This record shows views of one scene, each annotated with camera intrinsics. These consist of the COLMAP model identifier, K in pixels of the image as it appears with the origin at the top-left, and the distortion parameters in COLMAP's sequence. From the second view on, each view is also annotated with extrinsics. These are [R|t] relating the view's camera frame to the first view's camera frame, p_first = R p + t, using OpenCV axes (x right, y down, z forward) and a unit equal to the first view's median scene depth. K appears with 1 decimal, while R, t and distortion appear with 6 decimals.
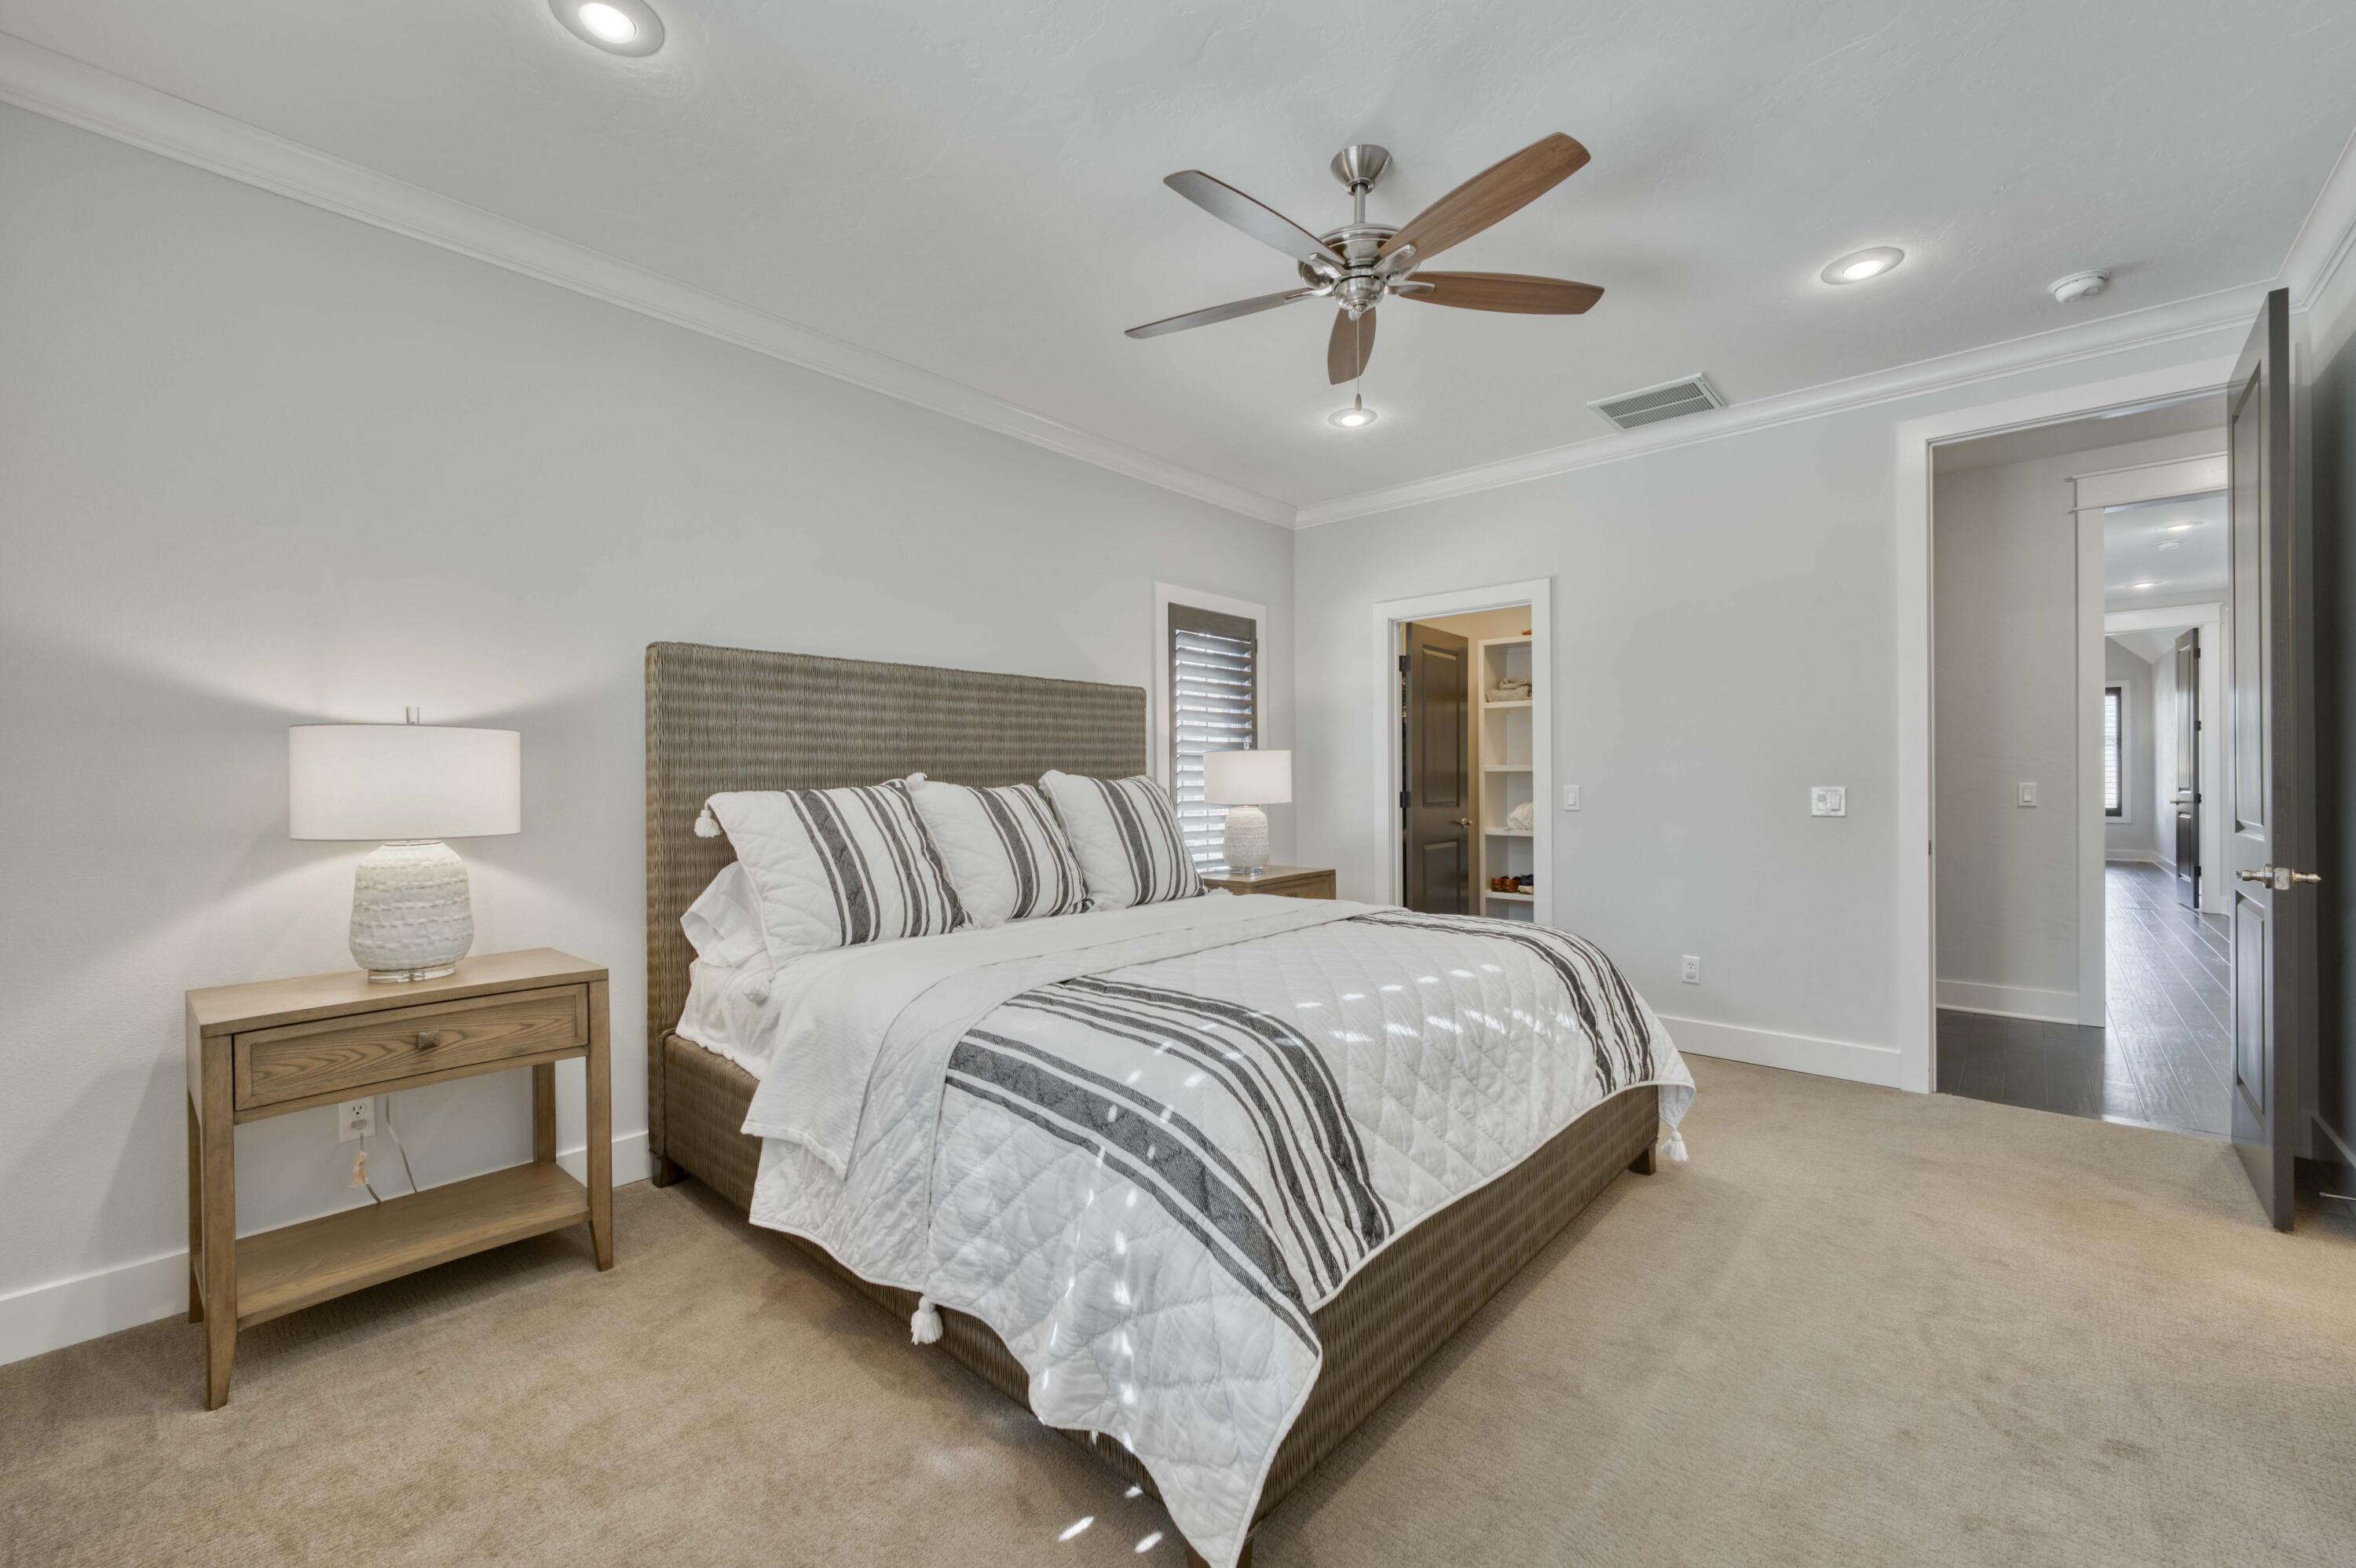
lens RADIAL K [[941.9, 0, 1186.3], [0, 941.9, 783.2], [0, 0, 1]] dist [-0.001989, -0.000439]
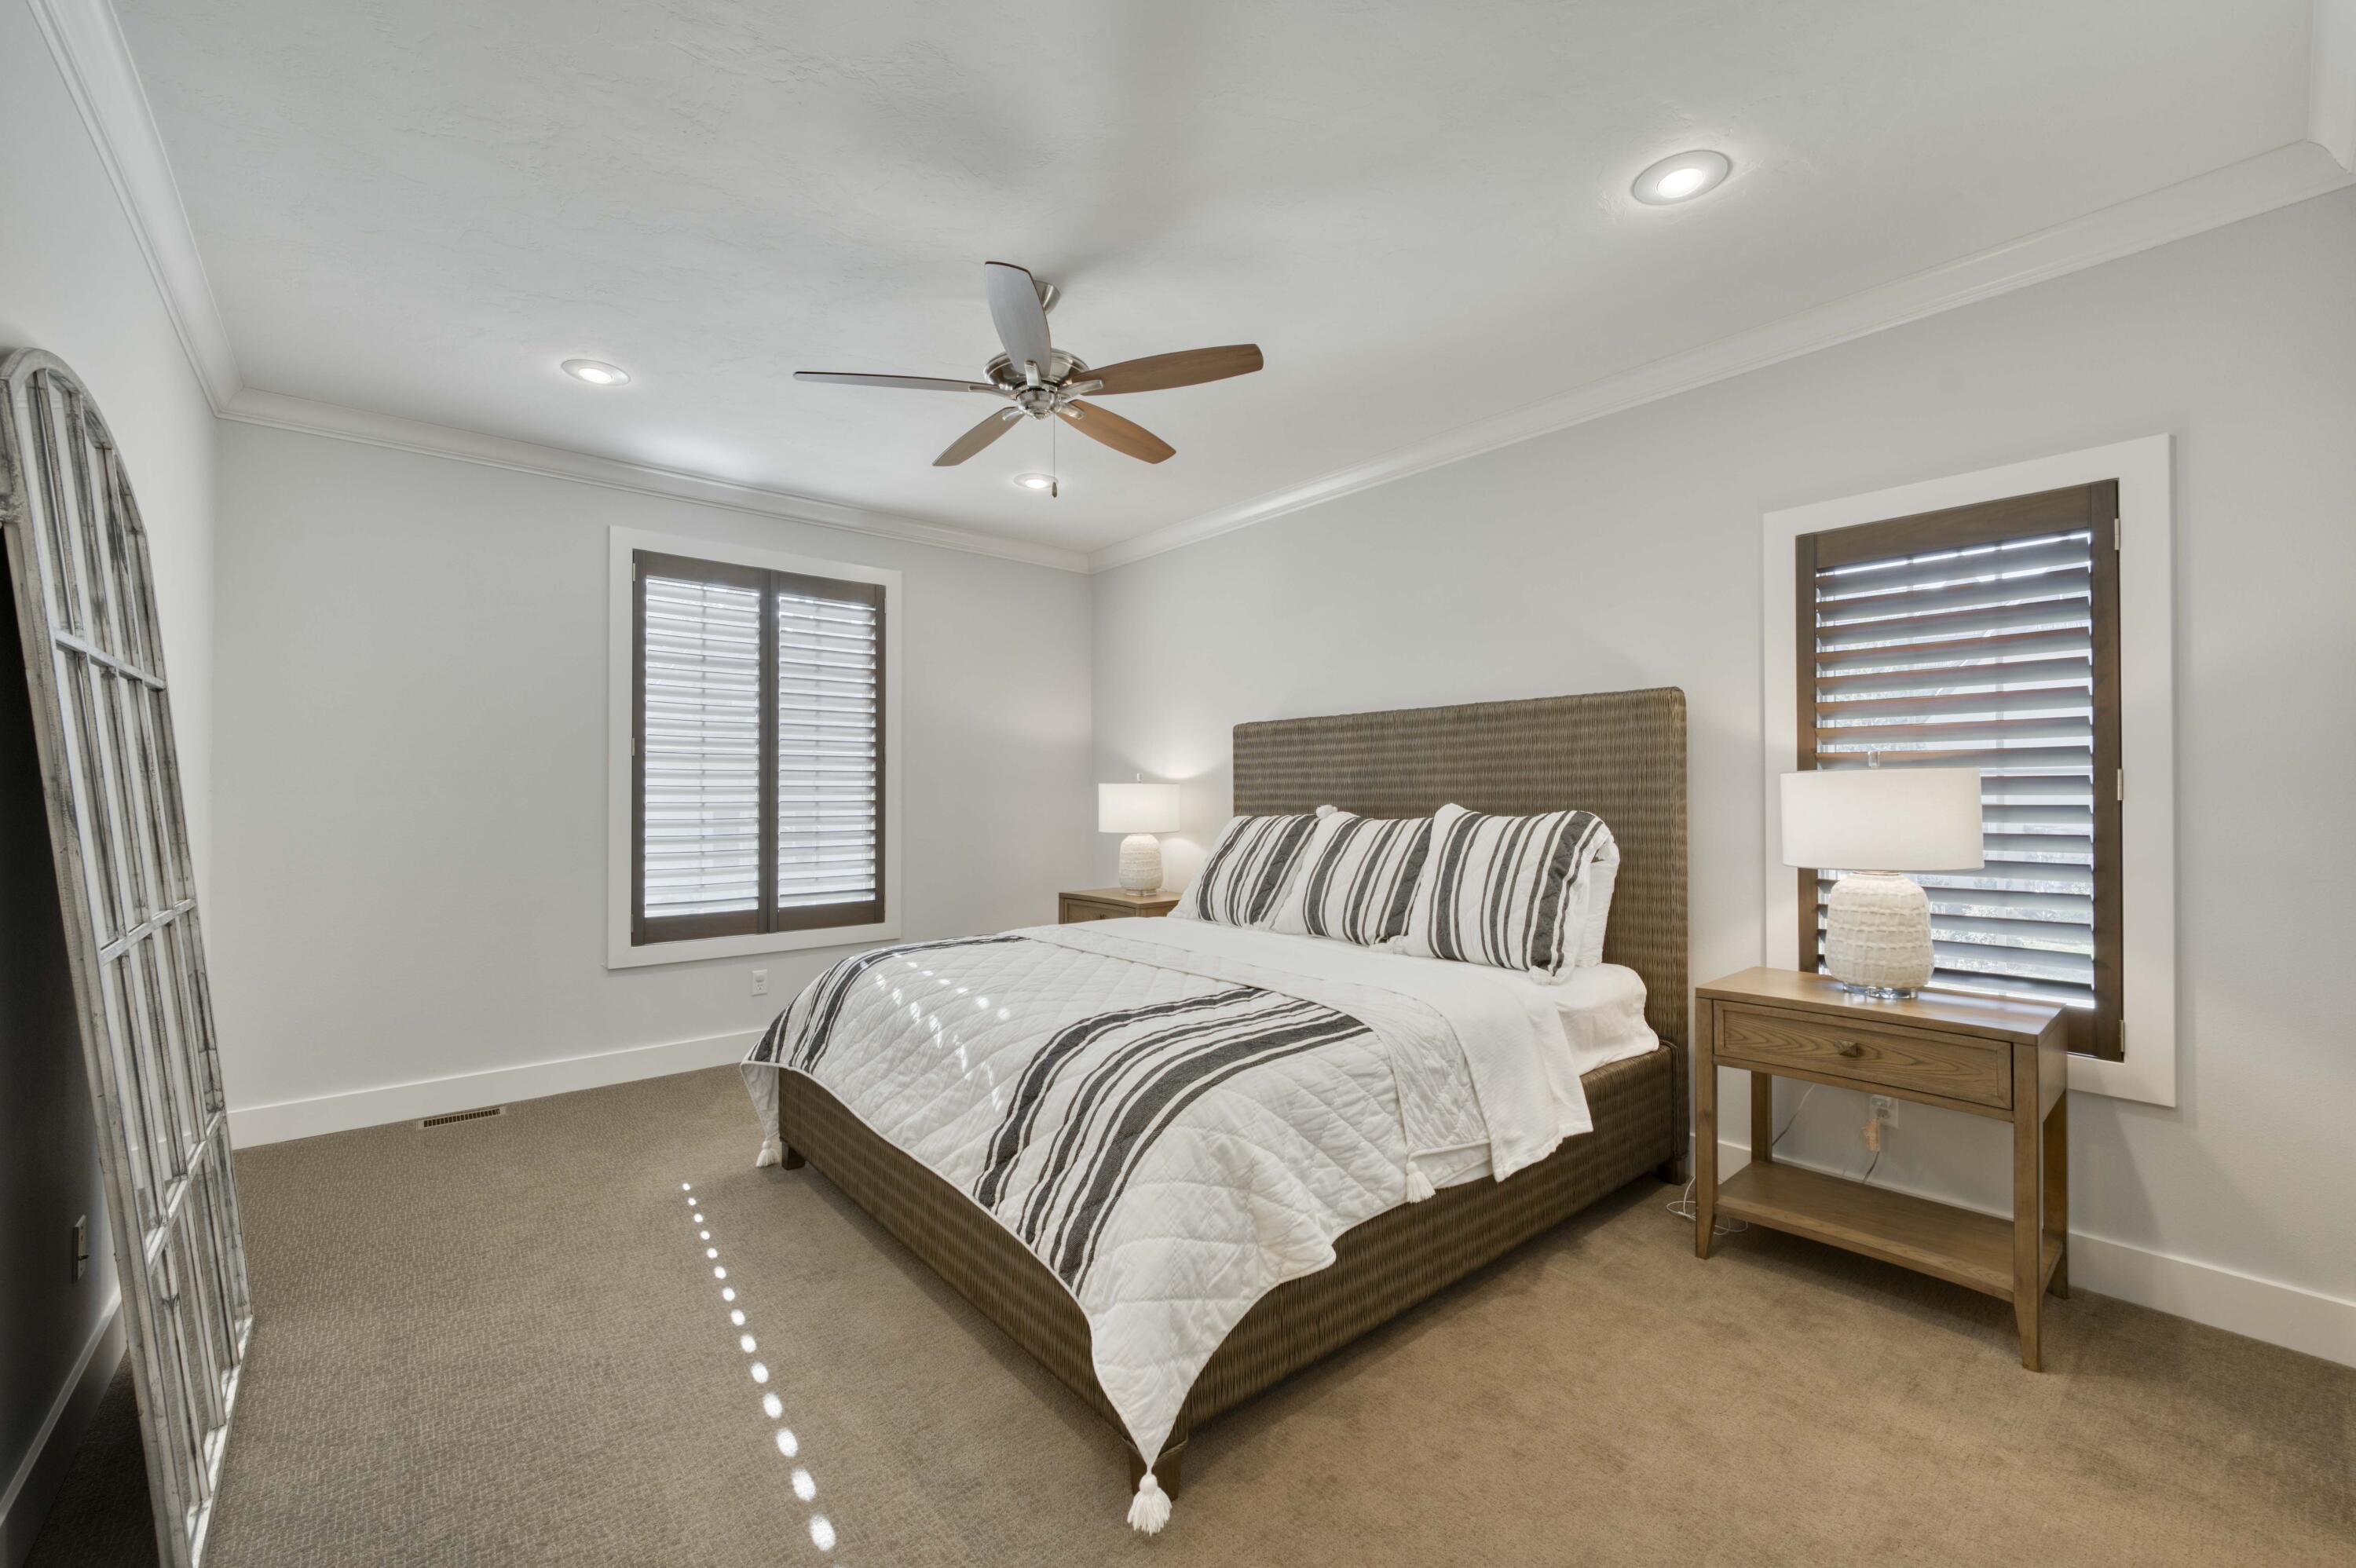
lens RADIAL K [[941.9, 0, 1182.6], [0, 941.9, 774.2], [0, 0, 1]] dist [-0.001989, -0.000439]
pose [[-0.136332, -0.024538, -0.990359, 0.888059], [-0.010931, 0.999670, -0.023264, -0.019304], [0.990603, 0.007654, -0.136555, 0.923368]]
